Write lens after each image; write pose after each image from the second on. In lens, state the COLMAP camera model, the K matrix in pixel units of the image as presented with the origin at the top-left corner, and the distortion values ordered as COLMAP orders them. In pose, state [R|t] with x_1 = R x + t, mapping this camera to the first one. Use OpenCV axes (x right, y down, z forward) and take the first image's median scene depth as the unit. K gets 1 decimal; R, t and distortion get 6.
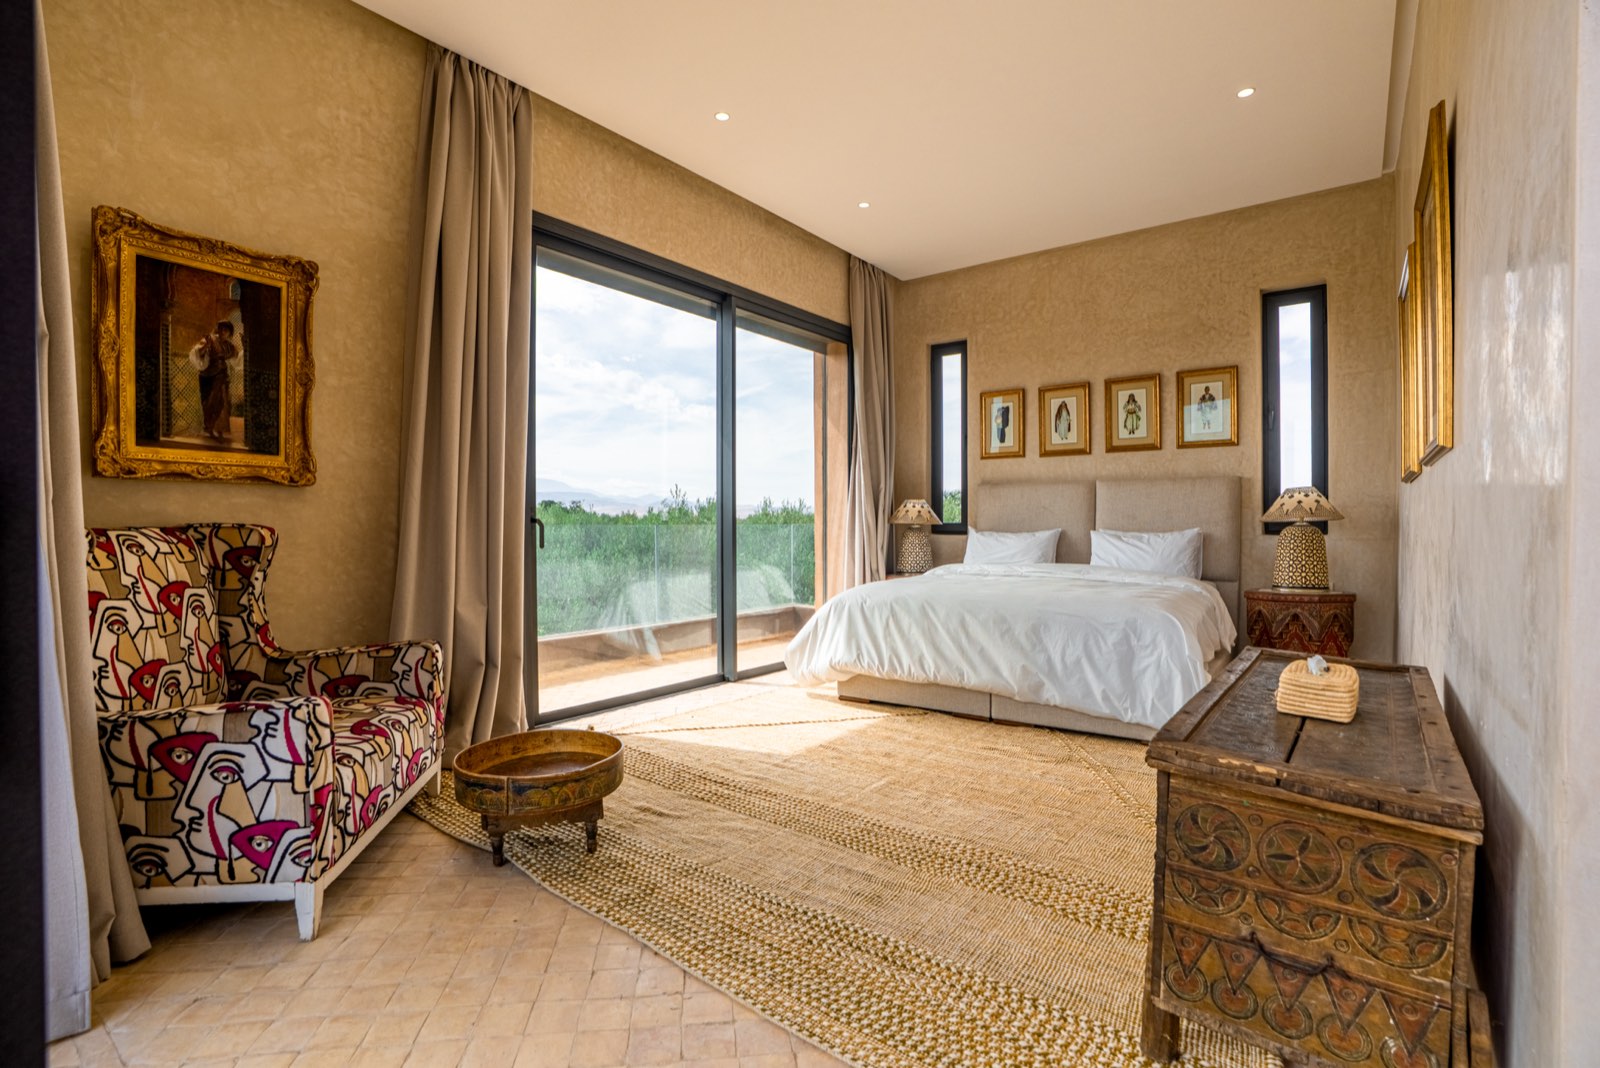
lens RADIAL K [[772.5, 0, 800.2], [0, 772.5, 523.6], [0, 0, 1]] dist [-0.034508, 0.000636]
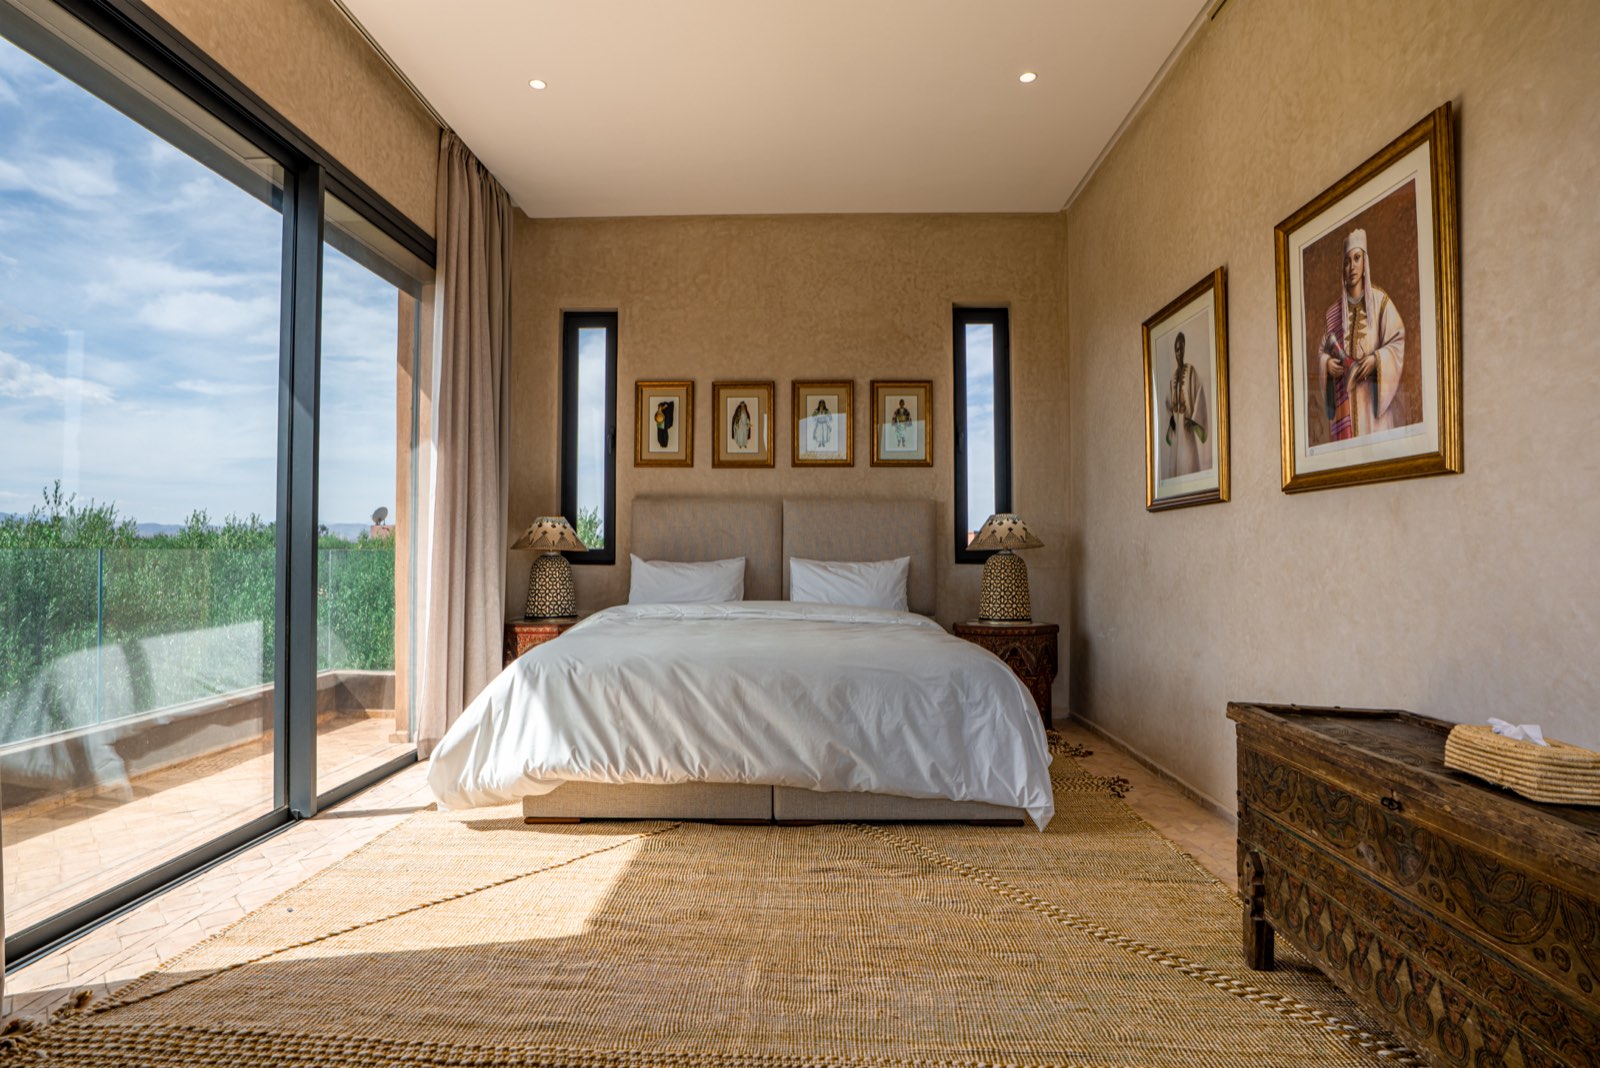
lens RADIAL K [[856.1, 0, 800.0], [0, 856.1, 534.0], [0, 0, 1]] dist [-0.062153, 0.041569]
pose [[0.812503, 0.016508, 0.582723, -0.157111], [-0.005452, 0.999770, -0.020721, 0.000735], [-0.582931, 0.013659, 0.812407, 0.259270]]
